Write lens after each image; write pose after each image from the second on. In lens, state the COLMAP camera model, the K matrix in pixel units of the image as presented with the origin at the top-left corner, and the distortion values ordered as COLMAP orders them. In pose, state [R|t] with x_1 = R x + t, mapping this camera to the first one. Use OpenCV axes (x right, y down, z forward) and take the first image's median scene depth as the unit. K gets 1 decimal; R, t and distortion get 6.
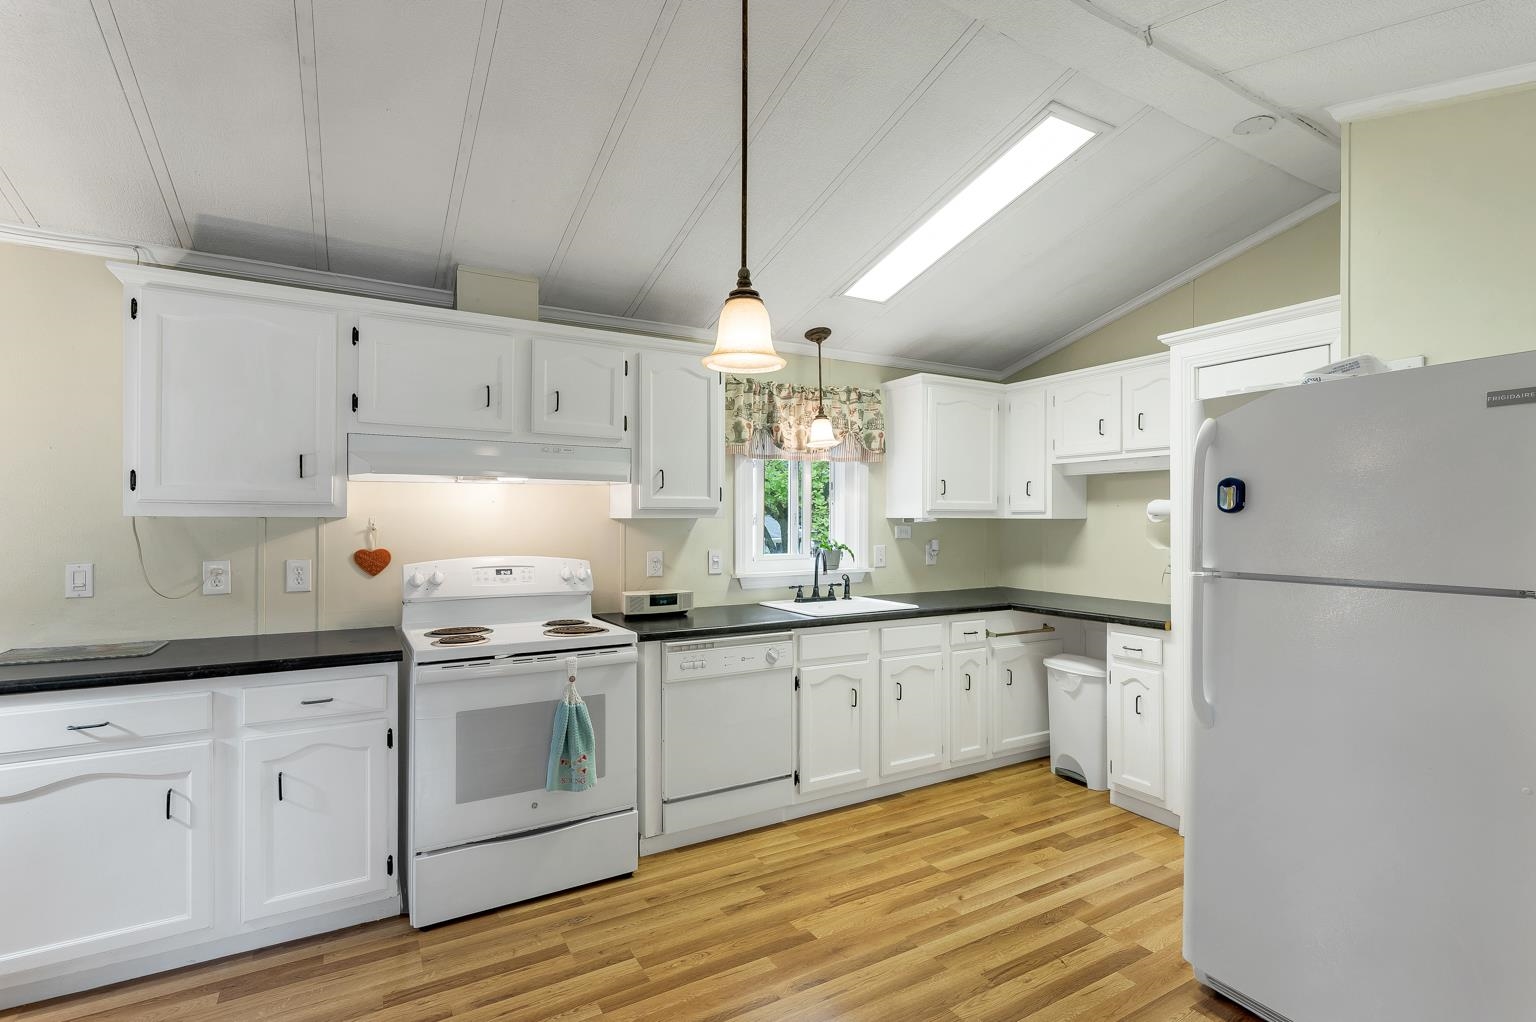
lens RADIAL K [[720.7, 0, 767.9], [0, 720.7, 509.2], [0, 0, 1]] dist [-0.001896, -0.000135]
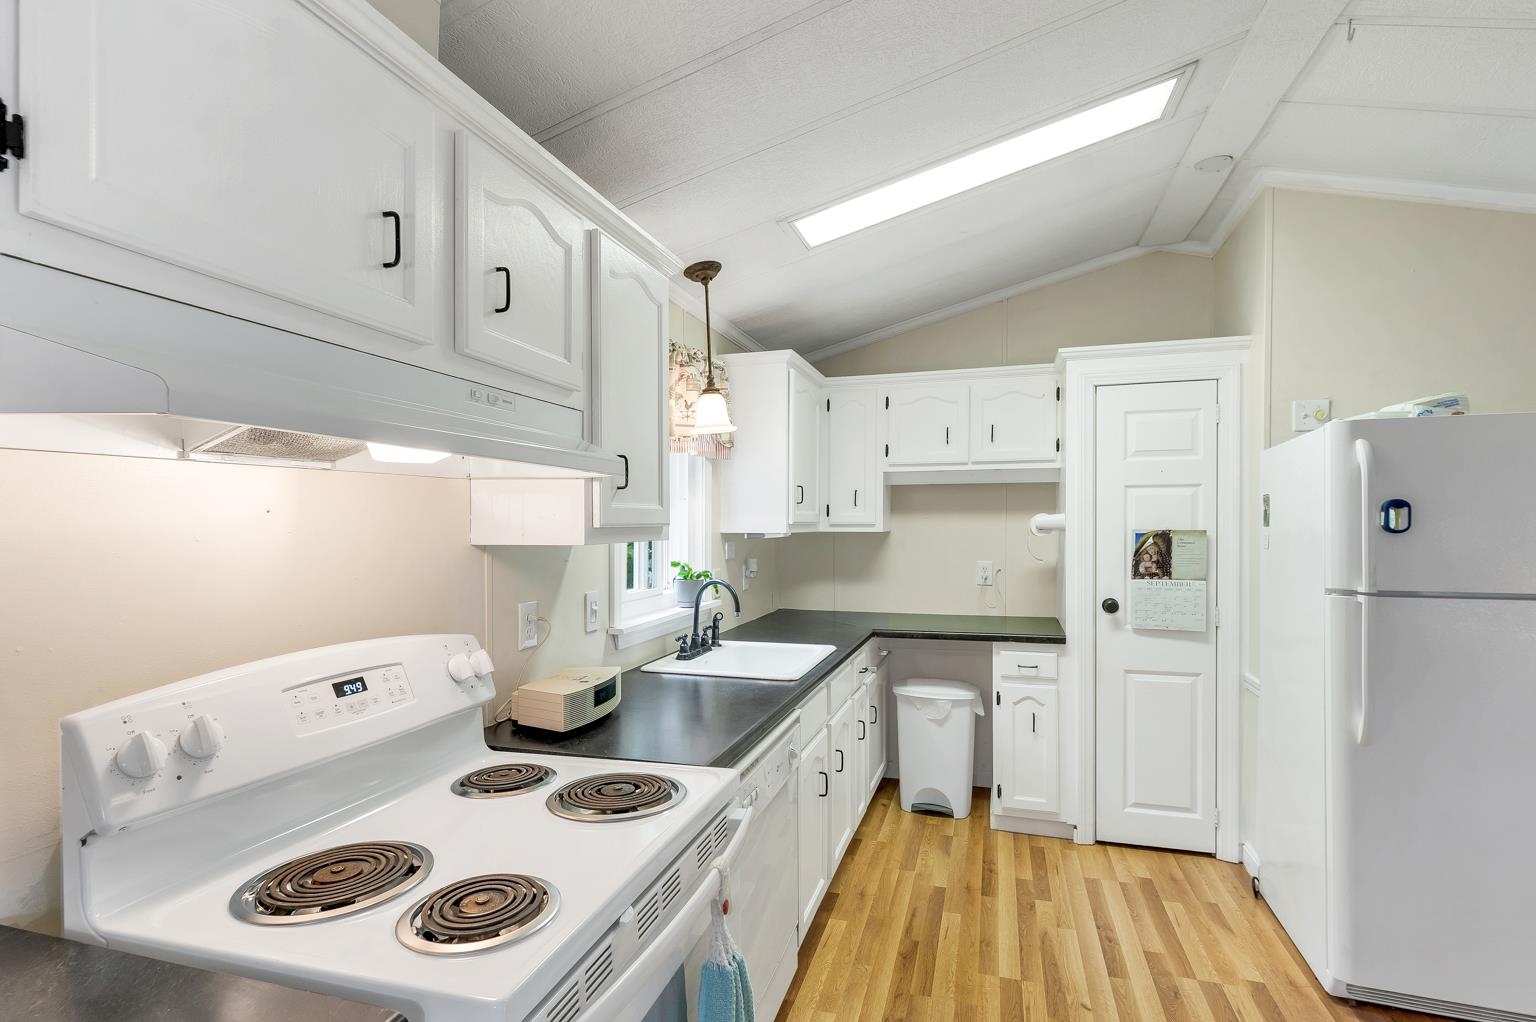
lens RADIAL K [[756.0, 0, 765.6], [0, 756.0, 523.8], [0, 0, 1]] dist [-0.005931, 0.000139]
pose [[0.735665, -0.005219, 0.677326, -0.432323], [-0.005367, 0.999894, 0.013534, -0.010606], [-0.677324, -0.013592, 0.735559, 0.477566]]
